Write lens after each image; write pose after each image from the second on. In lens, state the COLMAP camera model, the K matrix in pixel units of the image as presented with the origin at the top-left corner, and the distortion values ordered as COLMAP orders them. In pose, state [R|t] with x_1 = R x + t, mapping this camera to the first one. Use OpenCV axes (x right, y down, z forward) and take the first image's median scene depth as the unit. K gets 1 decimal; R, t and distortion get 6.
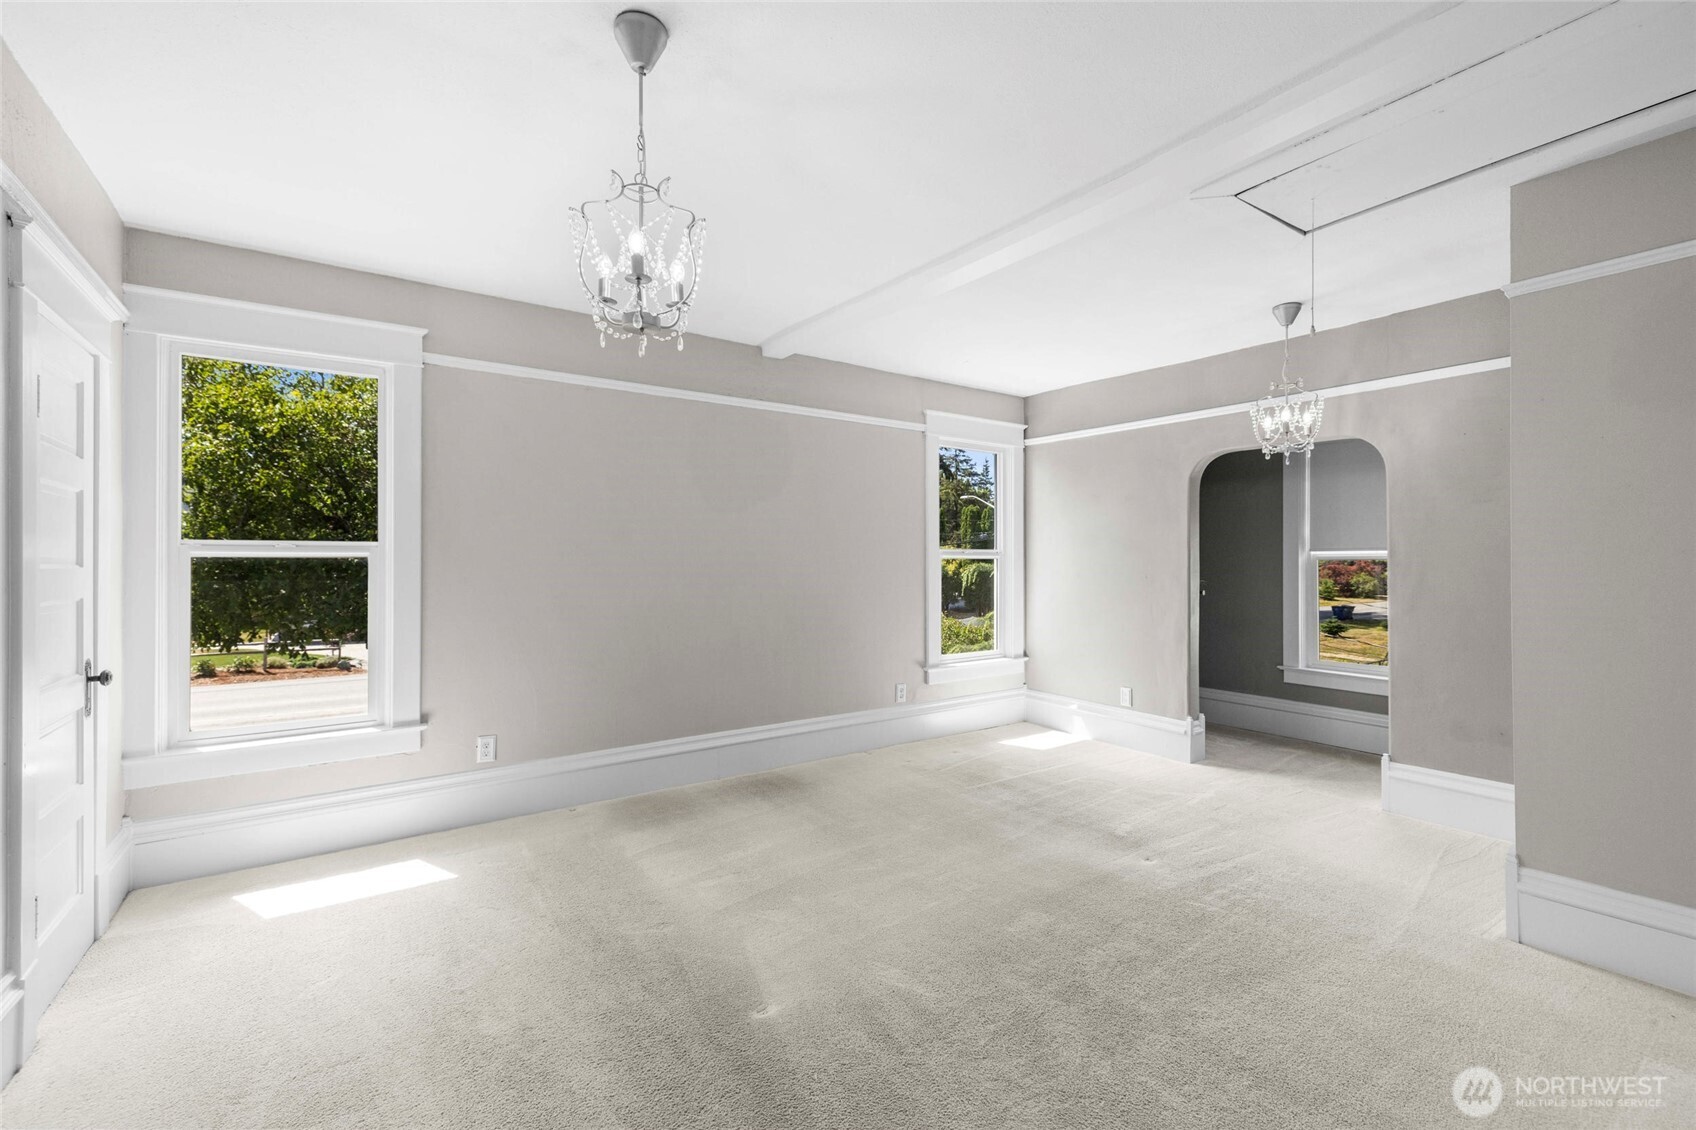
lens RADIAL K [[747.0, 0, 853.8], [0, 747.0, 557.4], [0, 0, 1]] dist [0.004856, 0.000314]
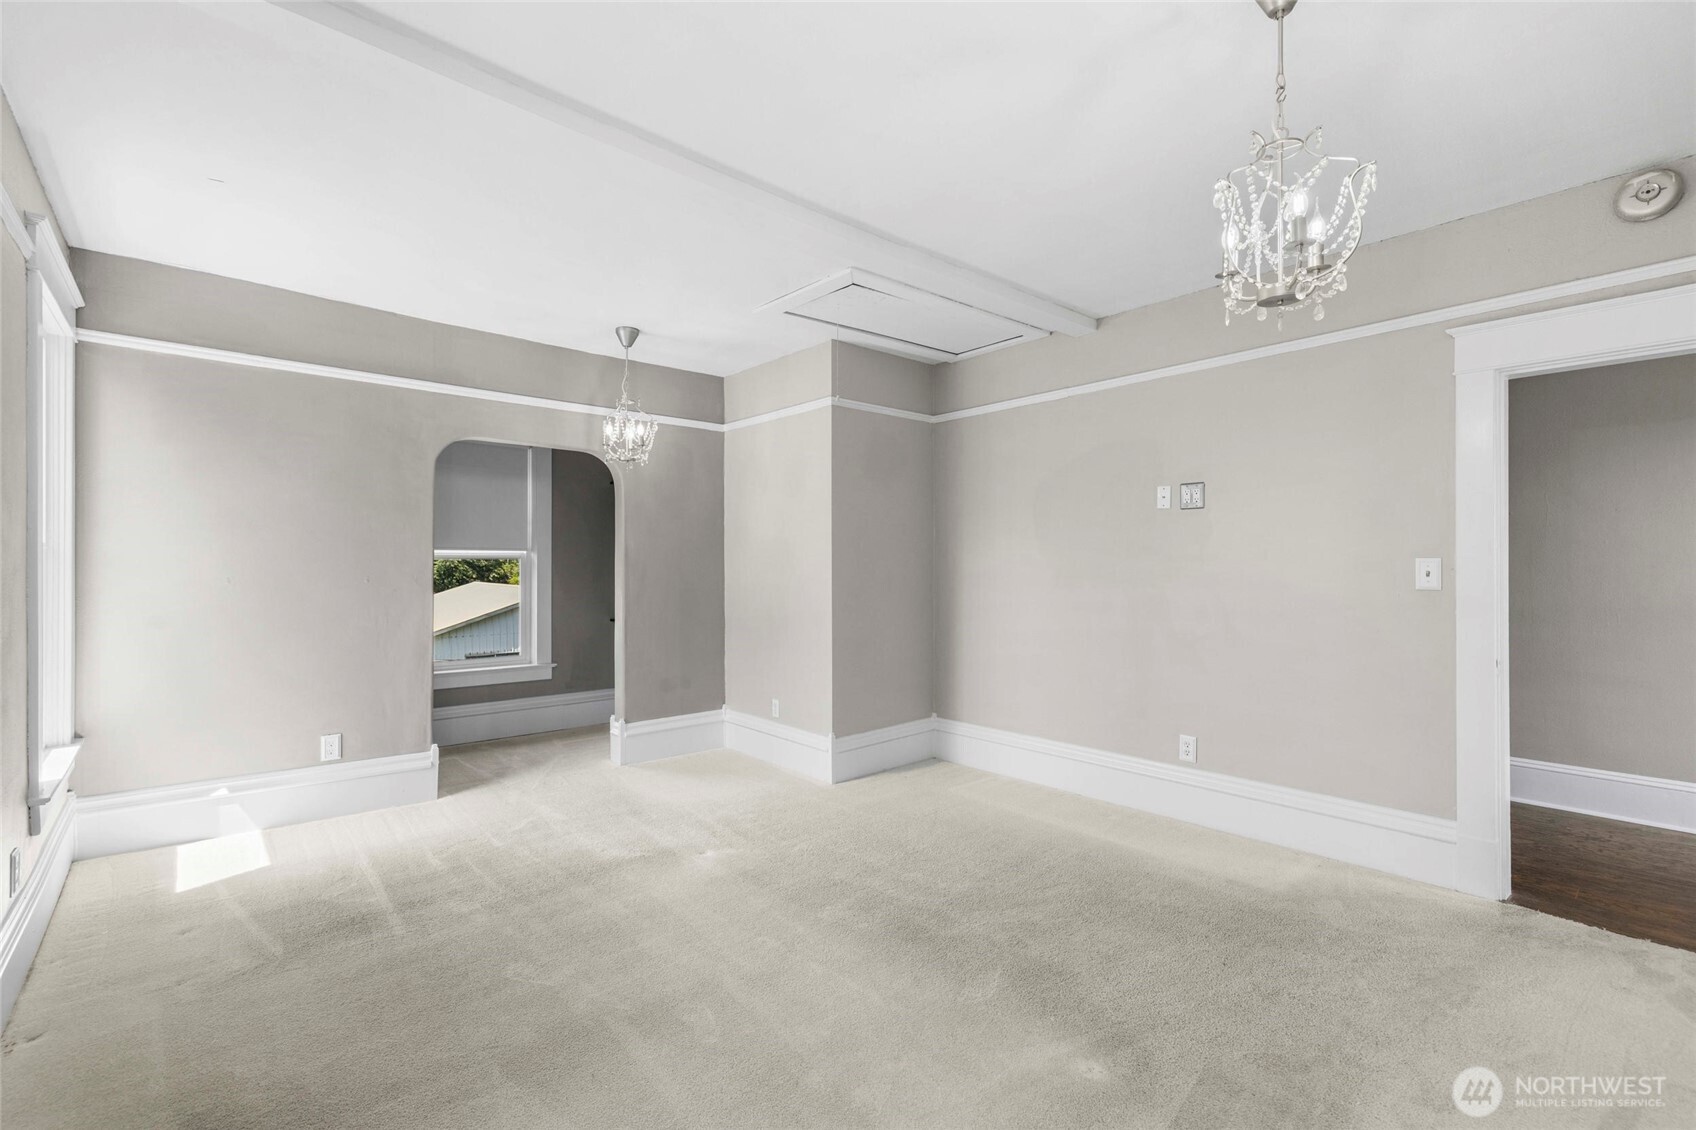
lens RADIAL K [[747.0, 0, 852.2], [0, 747.0, 570.6], [0, 0, 1]] dist [0.004856, 0.000314]
pose [[-0.112313, -0.014768, 0.993563, -0.501980], [-0.011237, 0.999844, 0.013591, 0.000161], [-0.993609, -0.009638, -0.112462, 0.714987]]
